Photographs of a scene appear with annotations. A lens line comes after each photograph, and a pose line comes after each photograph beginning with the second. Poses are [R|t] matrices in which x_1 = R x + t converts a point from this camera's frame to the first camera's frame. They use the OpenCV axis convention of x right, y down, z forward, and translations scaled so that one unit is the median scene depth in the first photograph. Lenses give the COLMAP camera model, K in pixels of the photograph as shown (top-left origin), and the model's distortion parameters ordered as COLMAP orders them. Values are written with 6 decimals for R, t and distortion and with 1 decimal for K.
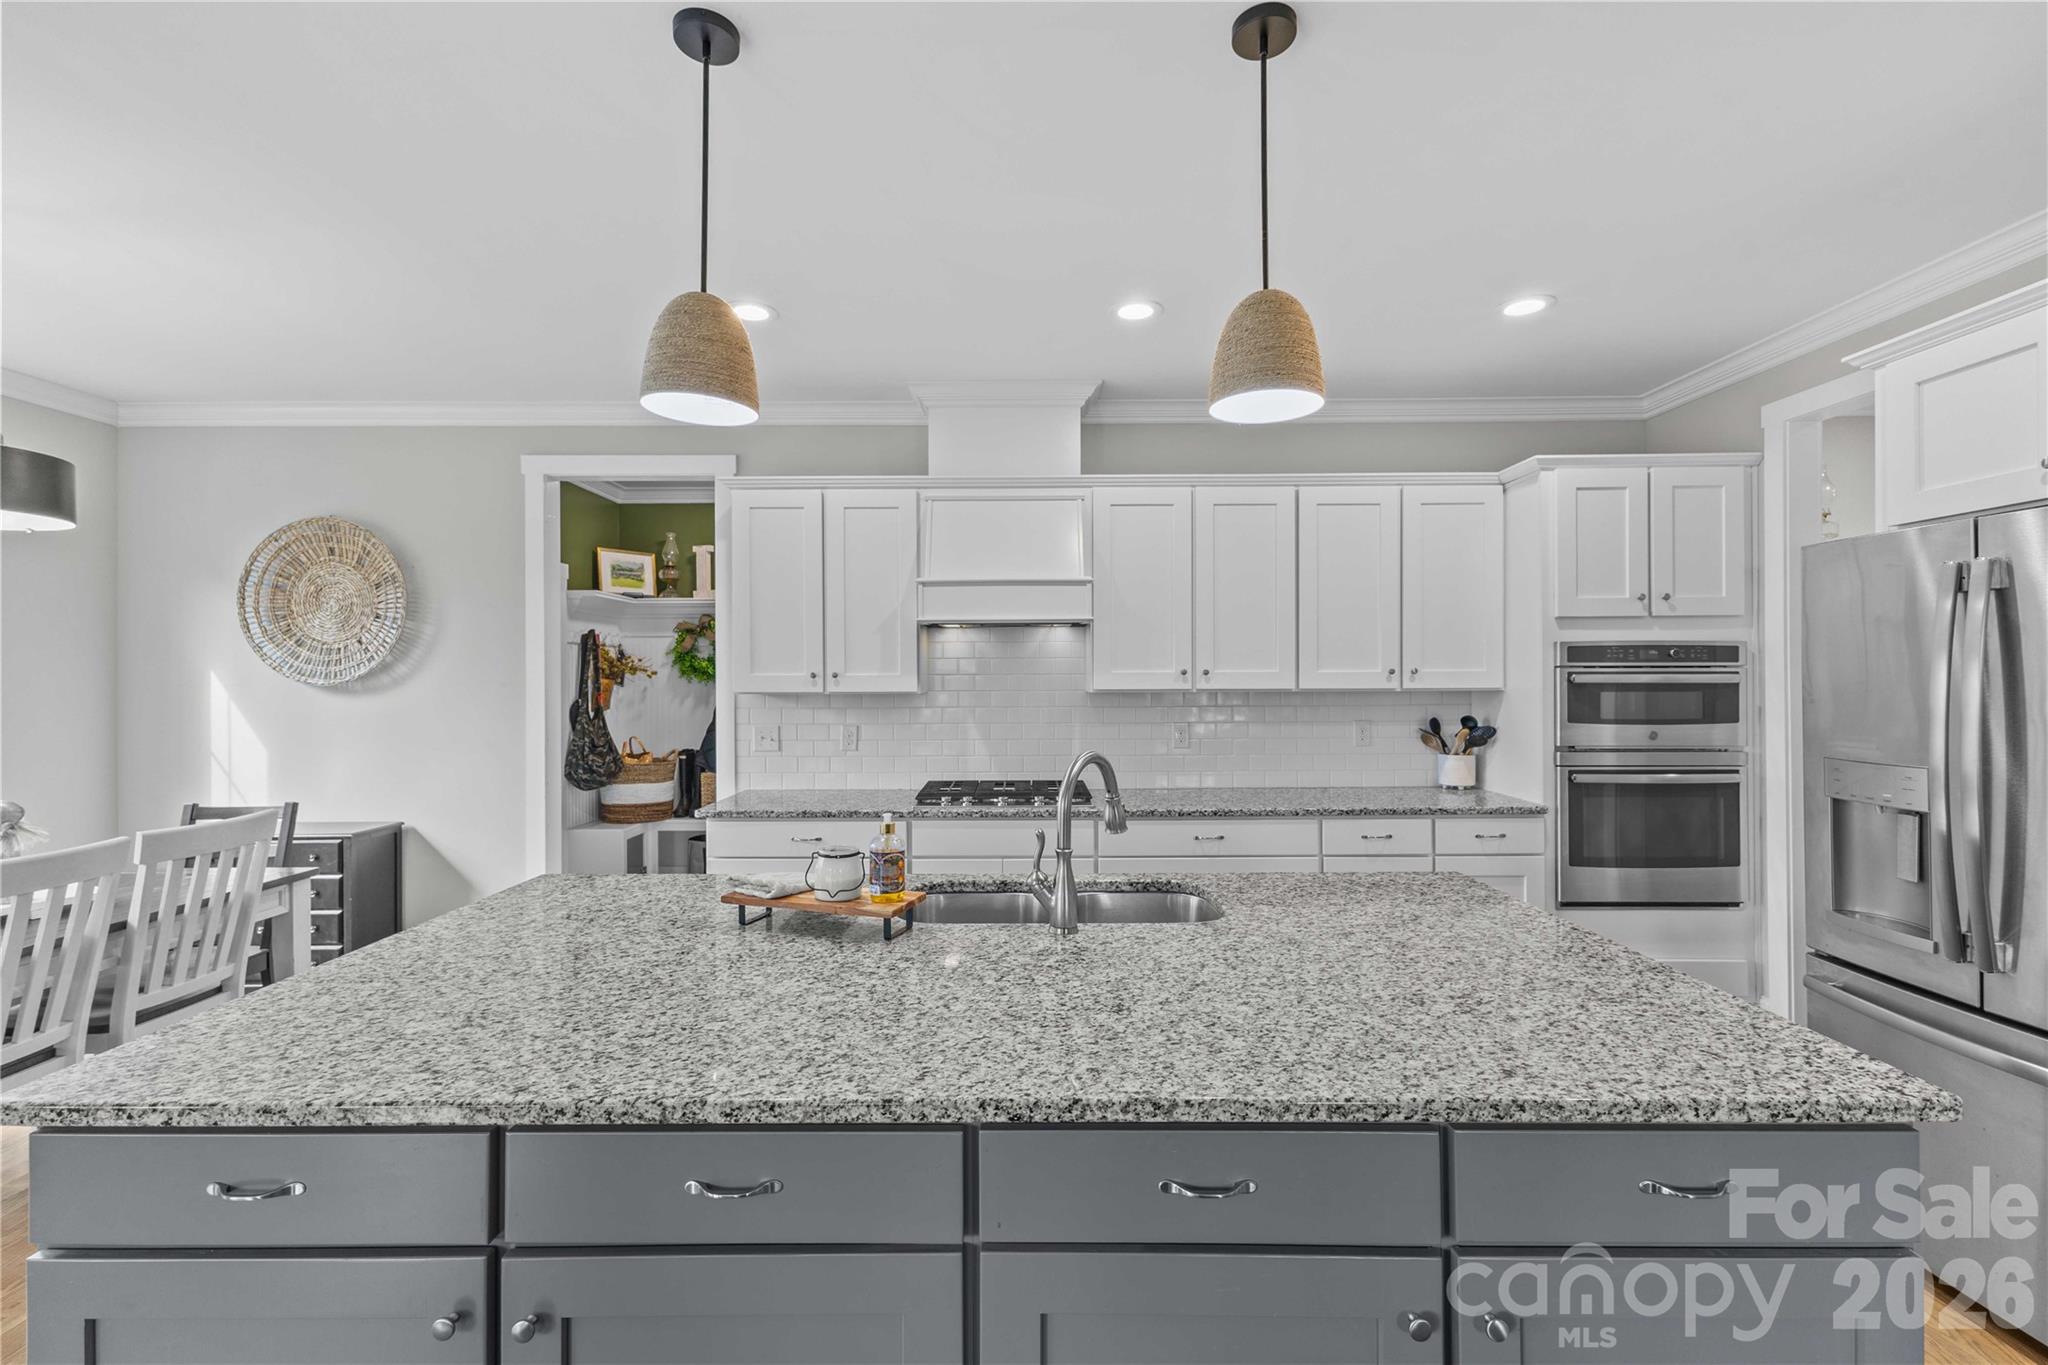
lens RADIAL K [[880.2, 0, 1022.3], [0, 880.2, 677.9], [0, 0, 1]] dist [0.010502, -0.001307]
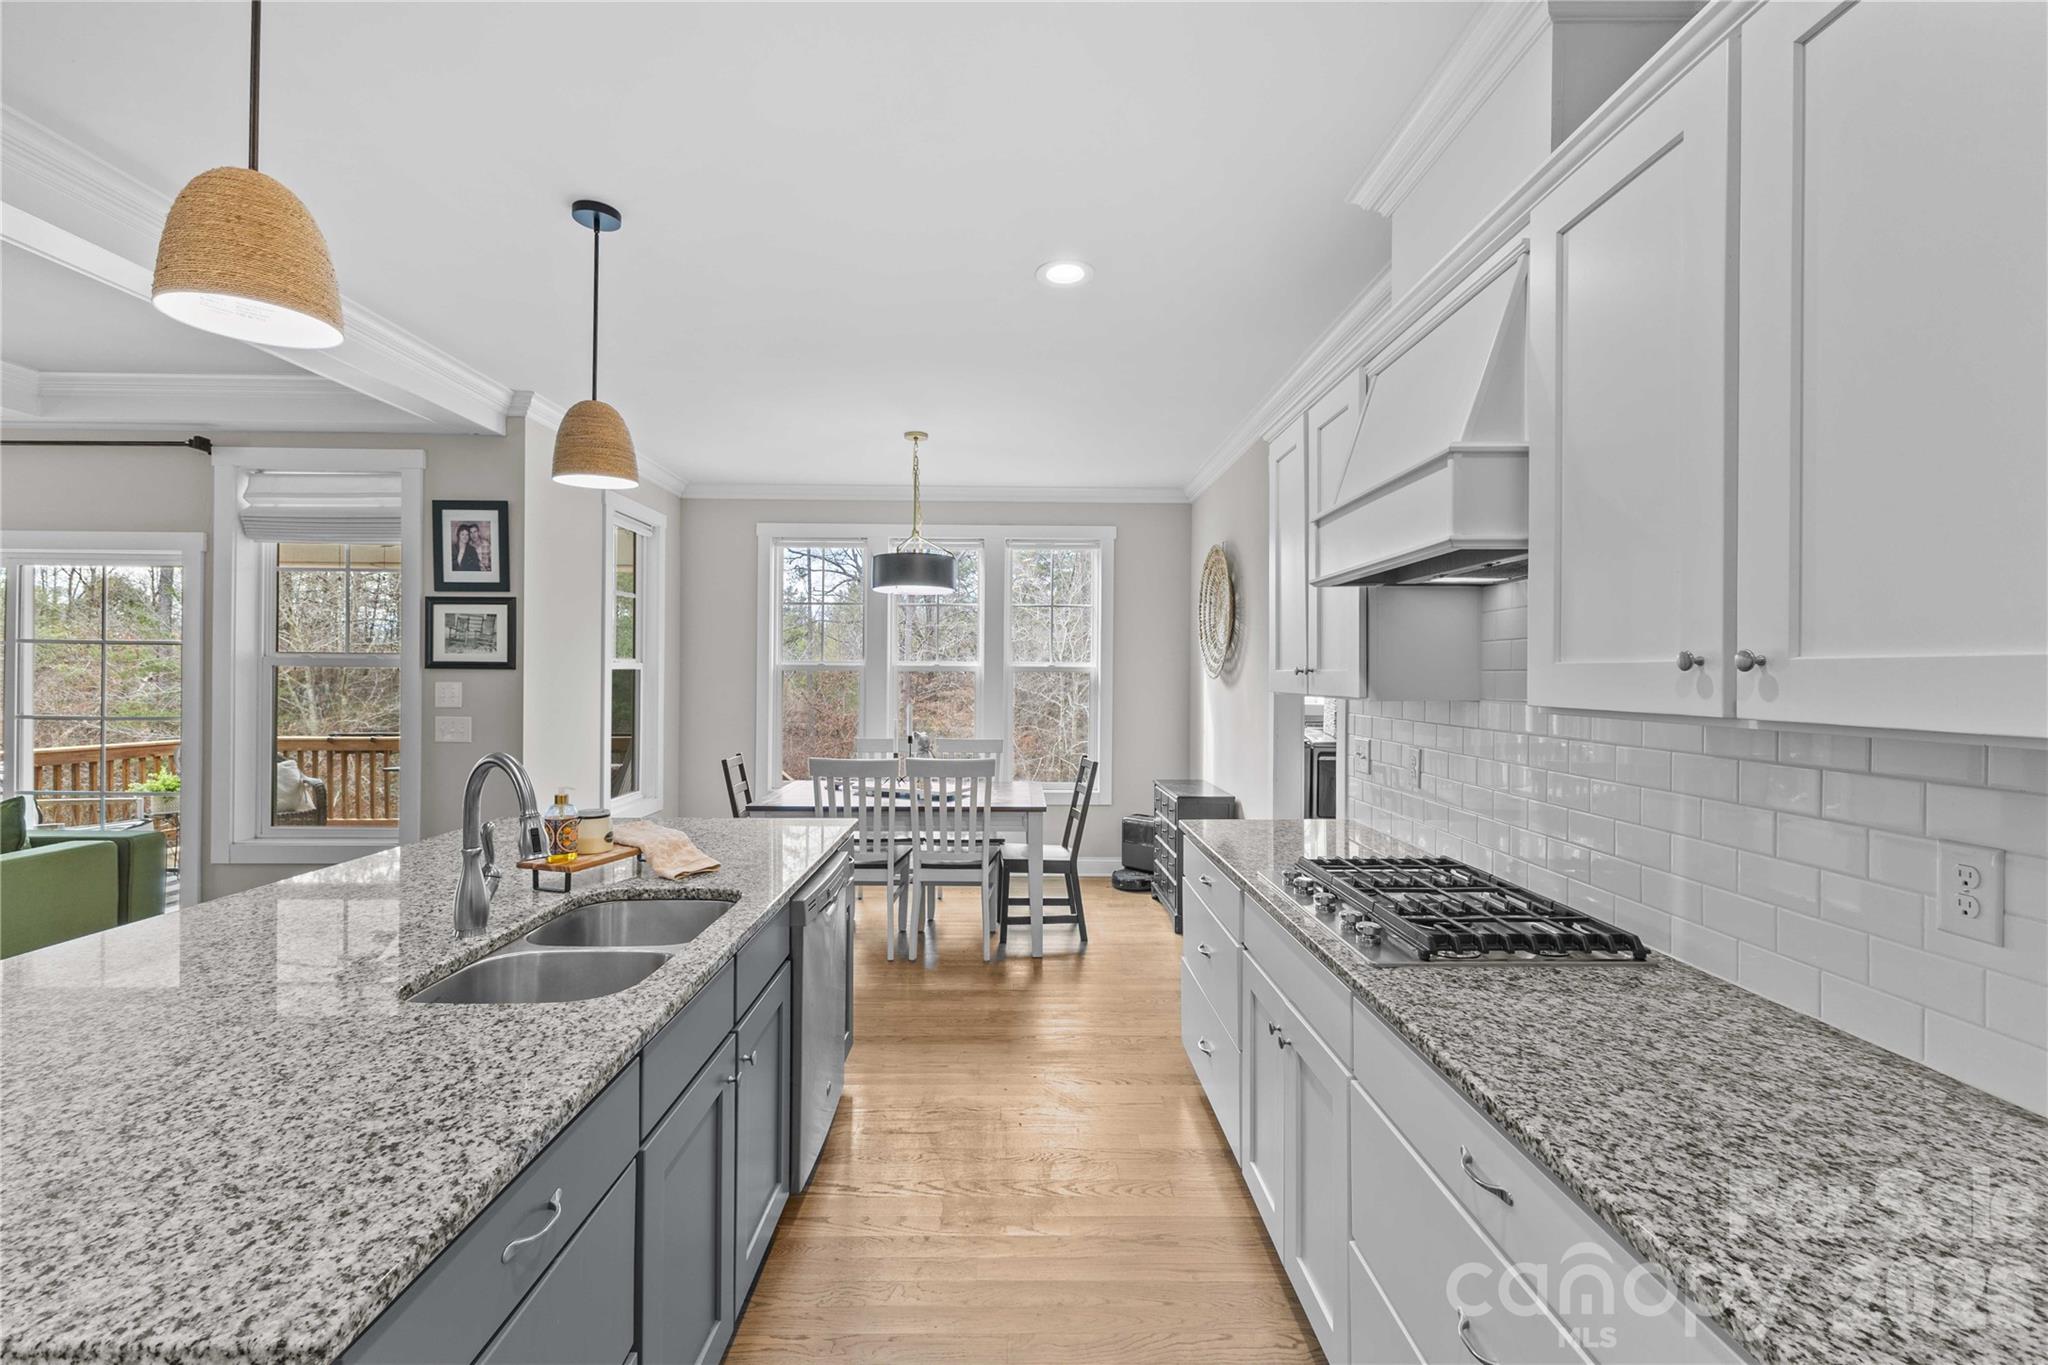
lens RADIAL K [[880.2, 0, 1022.3], [0, 880.2, 677.9], [0, 0, 1]] dist [0.010502, -0.001307]
pose [[0.013737, 0.007534, -0.999877, 0.486566], [-0.006214, 0.999953, 0.007449, -0.001381], [0.999886, 0.006111, 0.013783, 0.758159]]
